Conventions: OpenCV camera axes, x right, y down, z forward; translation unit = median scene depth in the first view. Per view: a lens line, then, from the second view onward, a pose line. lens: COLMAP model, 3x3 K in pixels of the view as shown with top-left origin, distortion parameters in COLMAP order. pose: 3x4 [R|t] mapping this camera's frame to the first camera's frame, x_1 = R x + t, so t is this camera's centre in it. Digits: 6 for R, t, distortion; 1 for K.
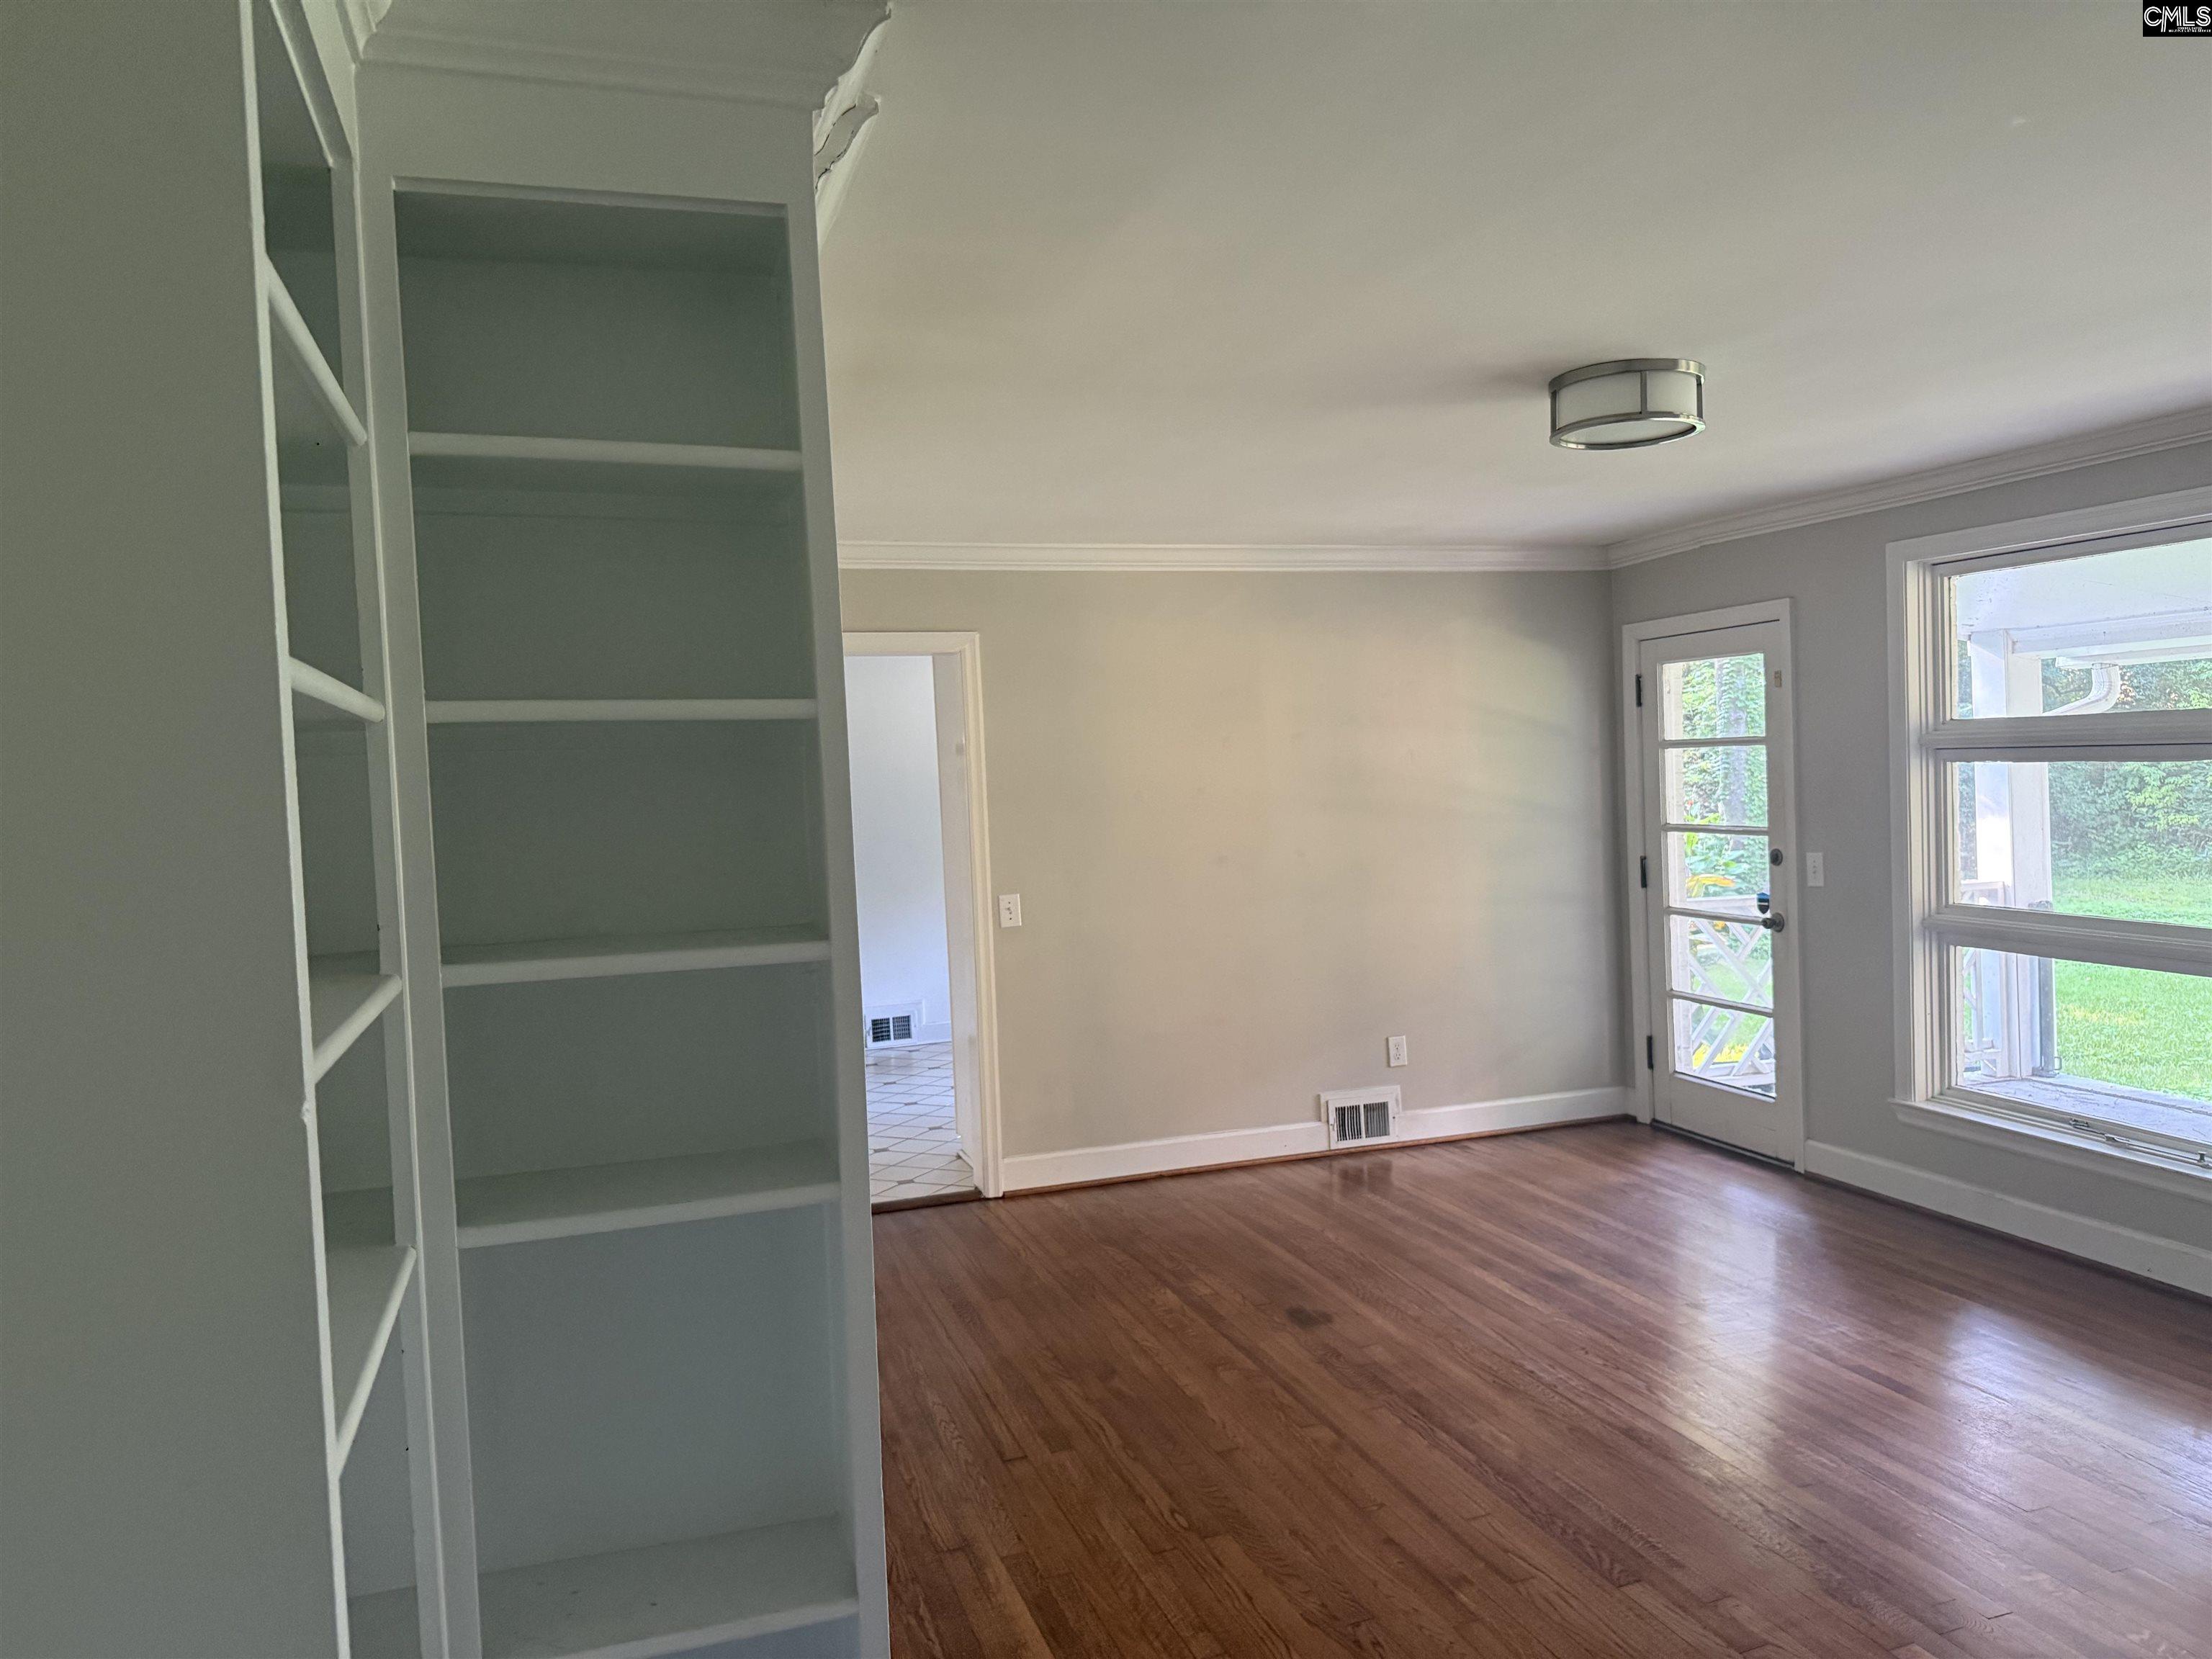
lens RADIAL K [[1535.1, 0, 1099.0], [0, 1535.1, 834.2], [0, 0, 1]] dist [0.009113, -0.030034]
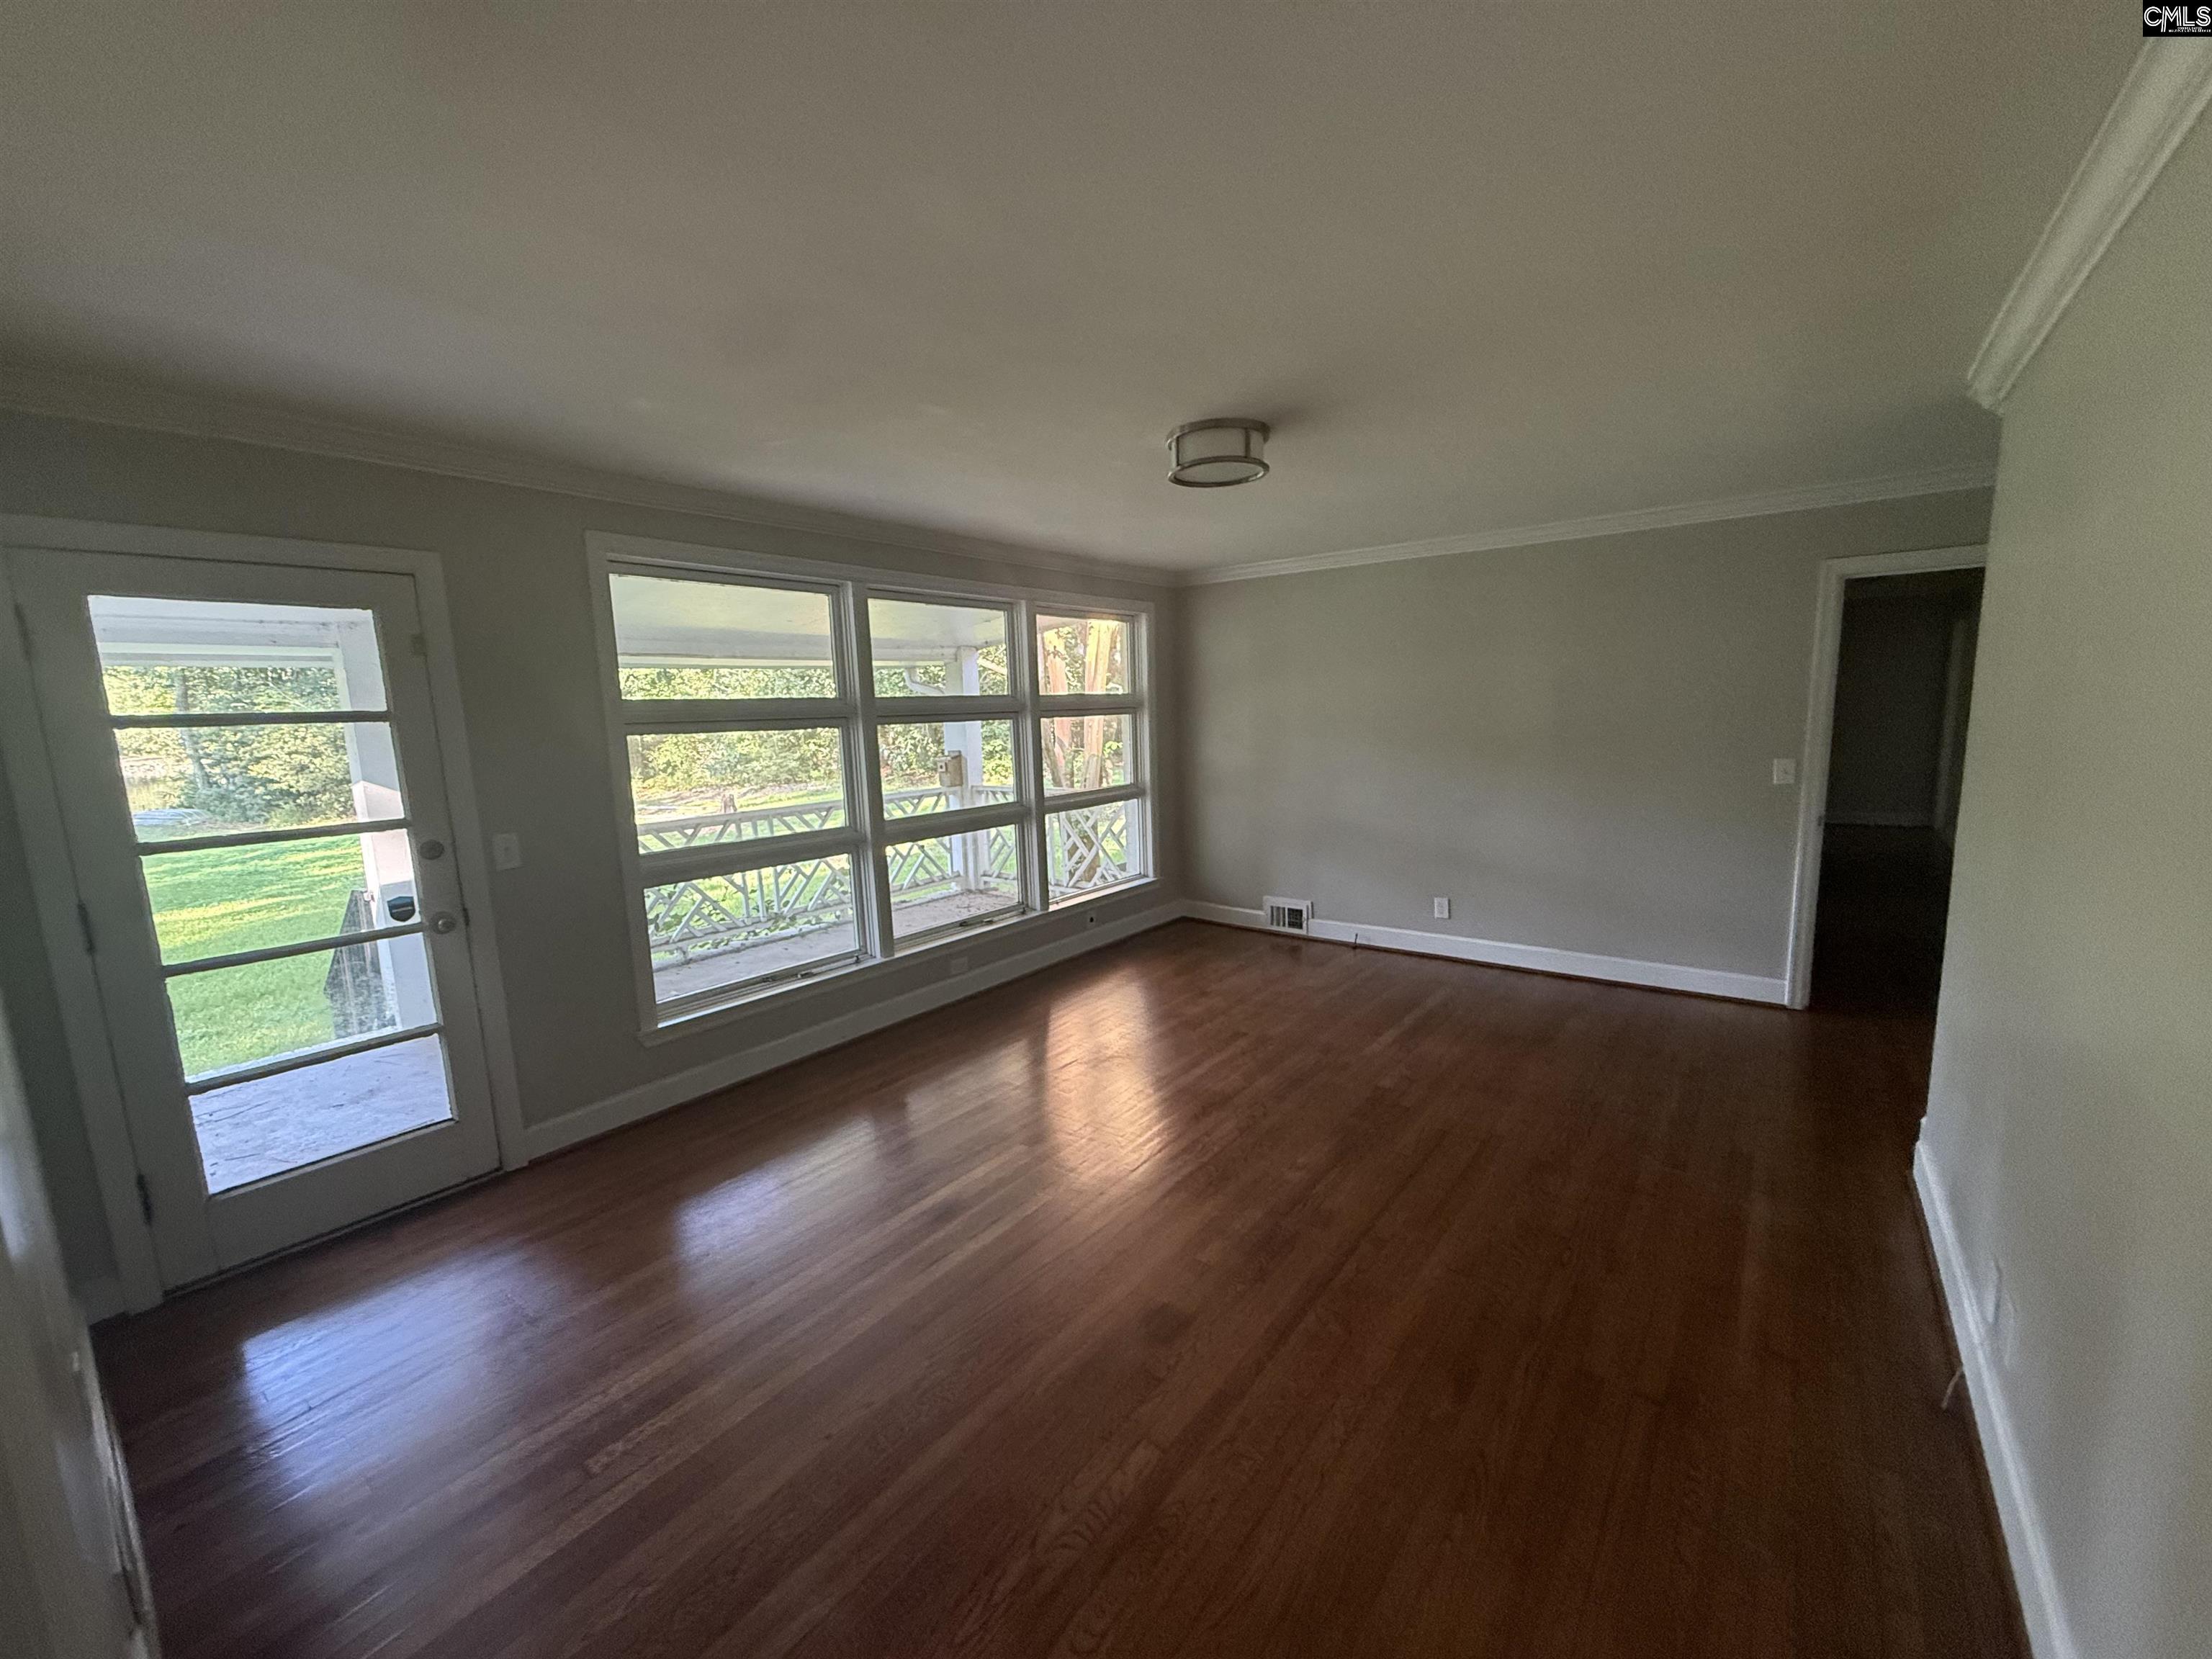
lens RADIAL K [[873.0, 0, 1100.2], [0, 873.0, 841.2], [0, 0, 1]] dist [0.000083, -0.000067]
pose [[-0.531164, -0.074697, 0.843970, -0.189093], [0.088761, 0.985719, 0.143105, -0.028258], [-0.842607, 0.150924, -0.516948, 0.953249]]
